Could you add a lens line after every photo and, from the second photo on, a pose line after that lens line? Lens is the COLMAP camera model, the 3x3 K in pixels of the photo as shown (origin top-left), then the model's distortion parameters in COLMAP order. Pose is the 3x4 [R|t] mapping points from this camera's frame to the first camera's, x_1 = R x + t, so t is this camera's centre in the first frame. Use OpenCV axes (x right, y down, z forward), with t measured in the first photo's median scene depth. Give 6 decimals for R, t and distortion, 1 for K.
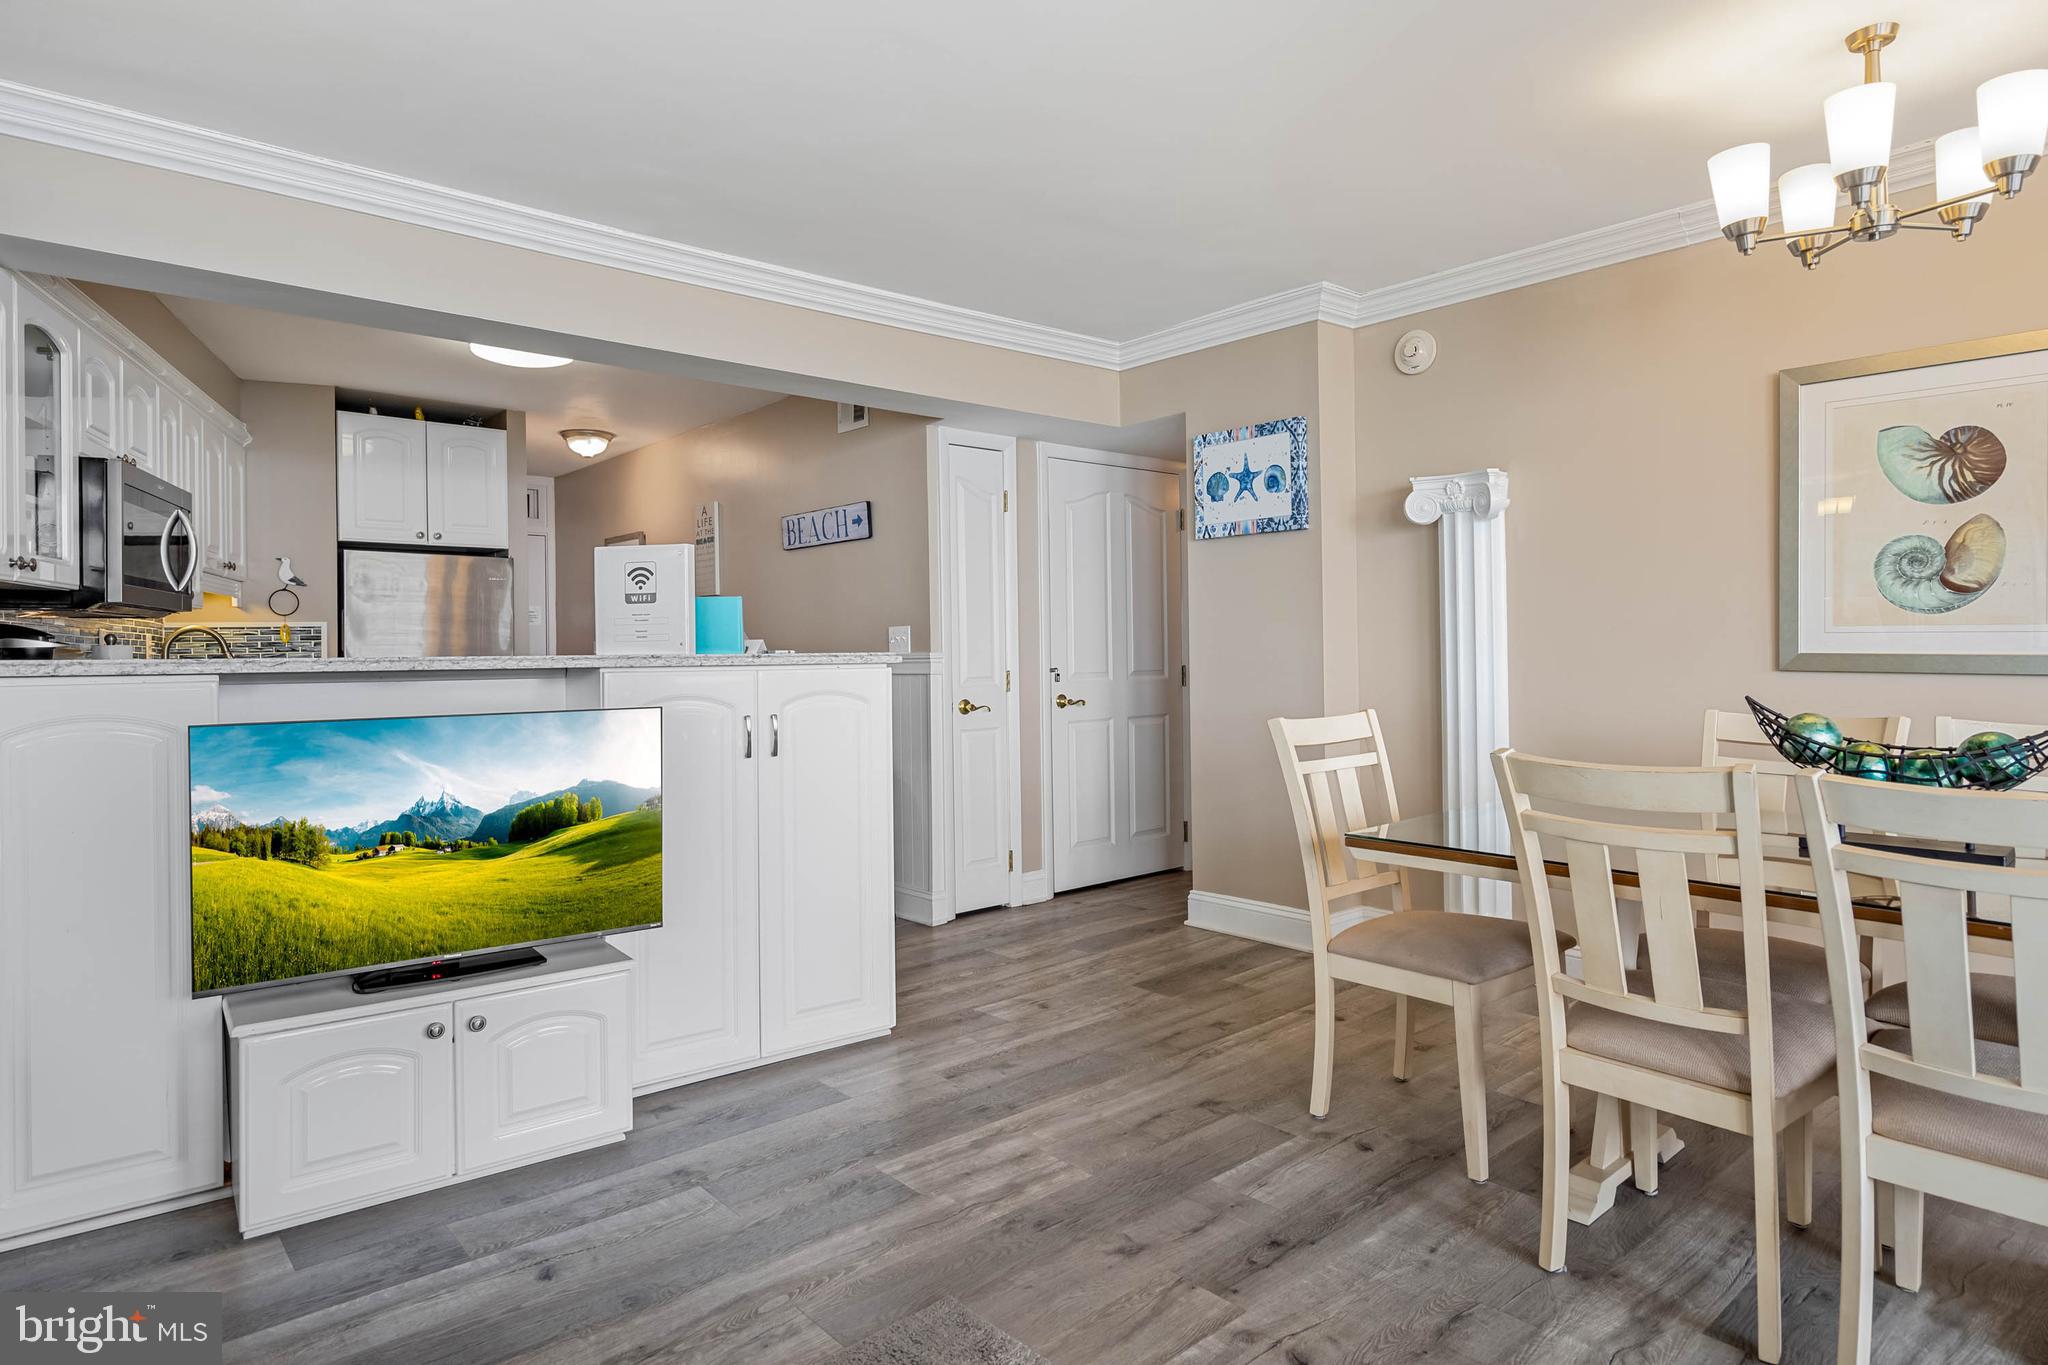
lens RADIAL K [[1188.6, 0, 995.9], [0, 1188.6, 649.9], [0, 0, 1]] dist [0.008959, -0.003894]
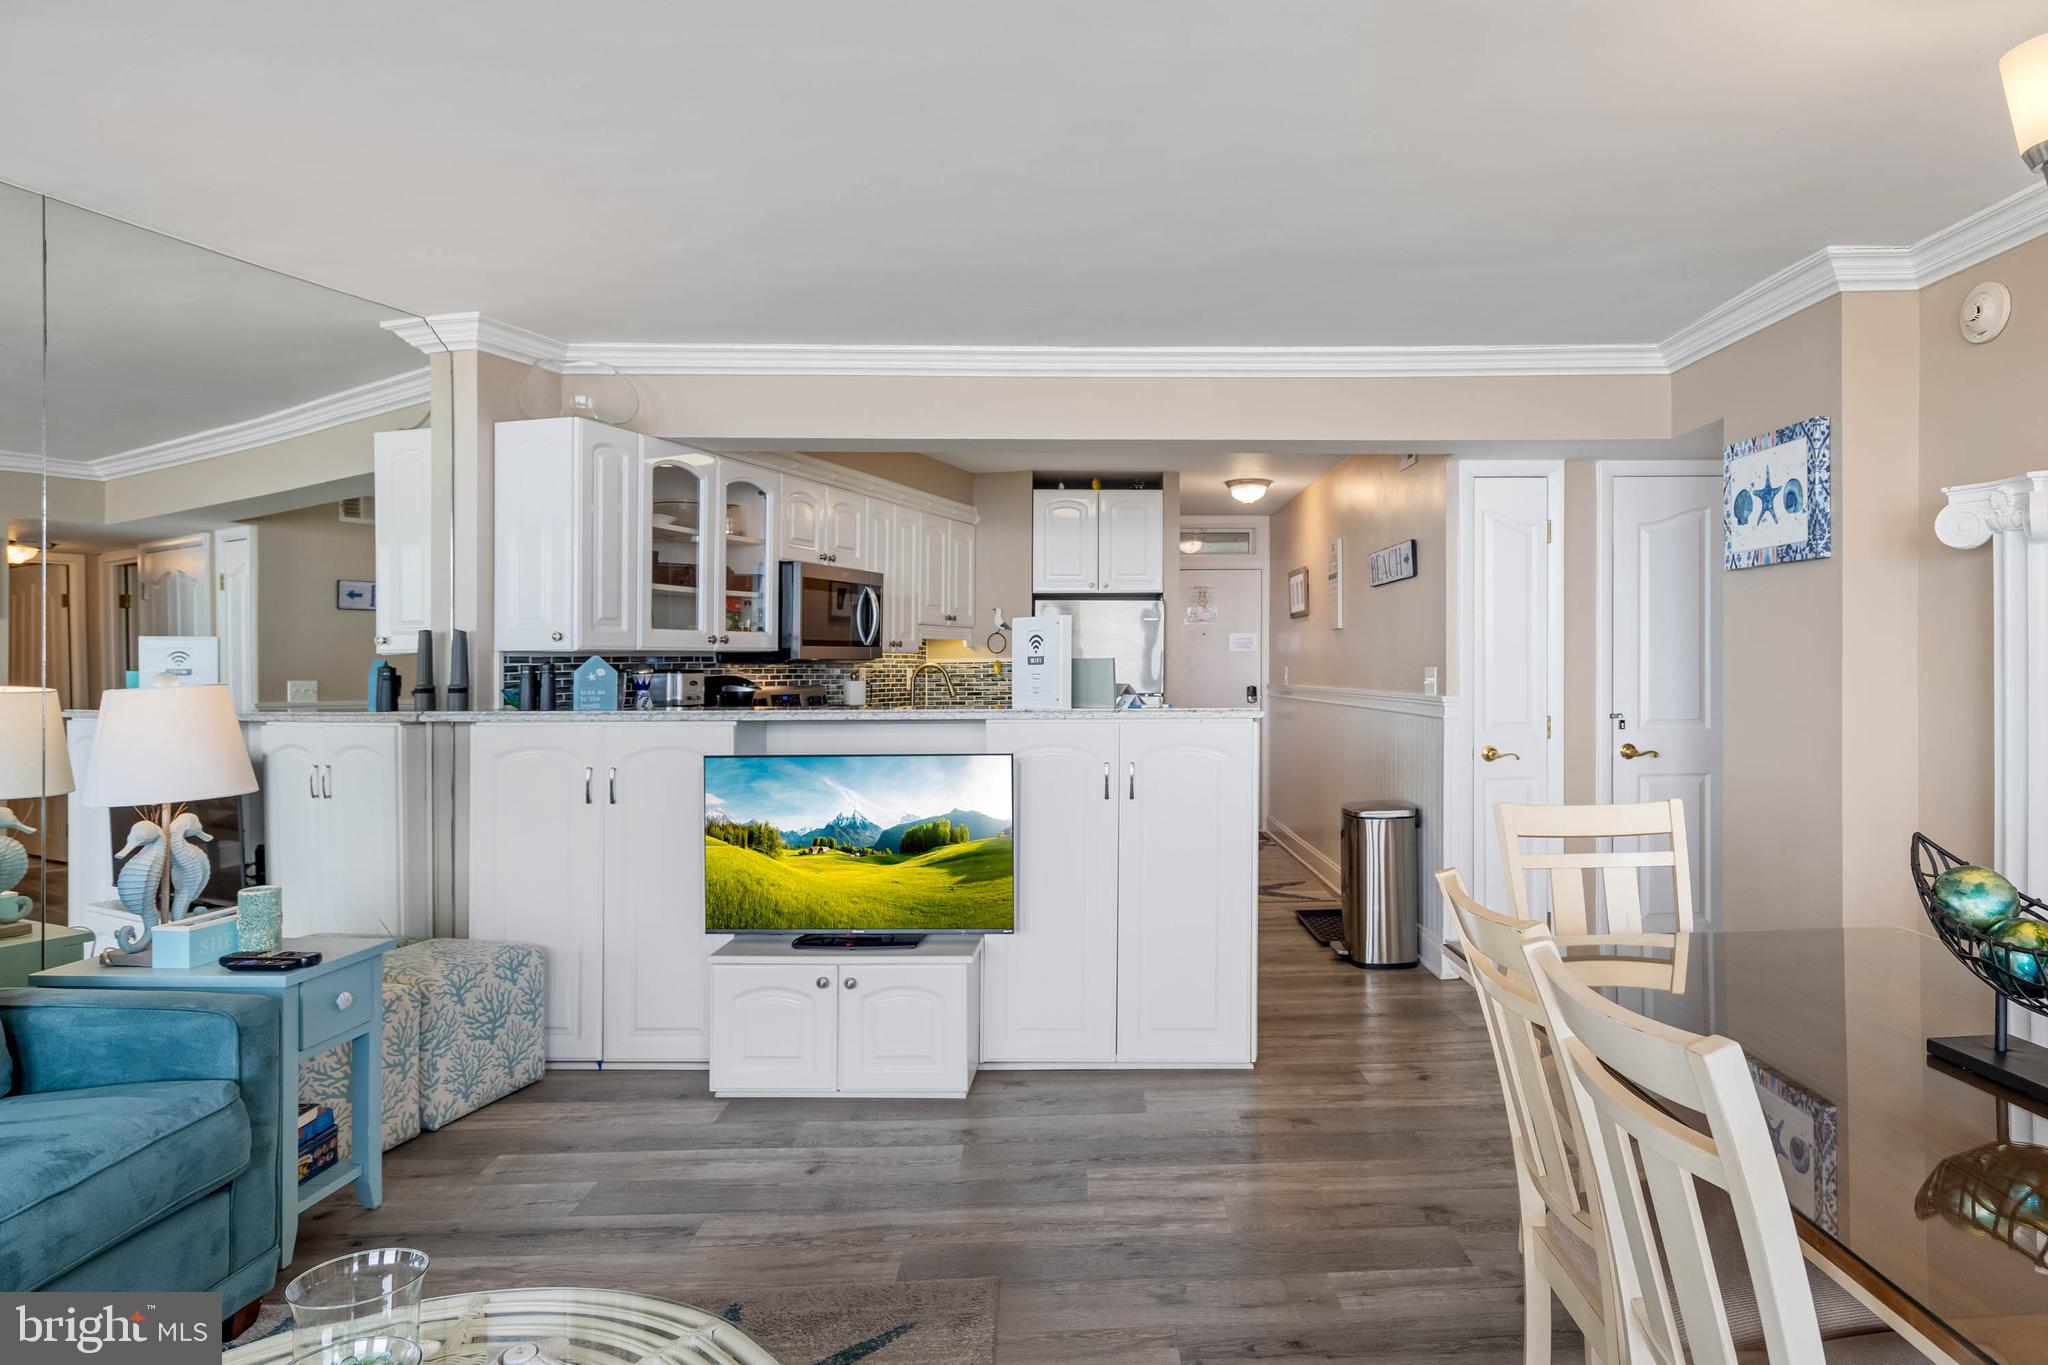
lens RADIAL K [[1188.6, 0, 1055.1], [0, 1188.6, 655.0], [0, 0, 1]] dist [0.008959, -0.003894]
pose [[0.773389, -0.000950, -0.633931, 0.526365], [0.001802, 0.999998, 0.000700, -0.054617], [0.633929, -0.001684, 0.773389, 0.082509]]
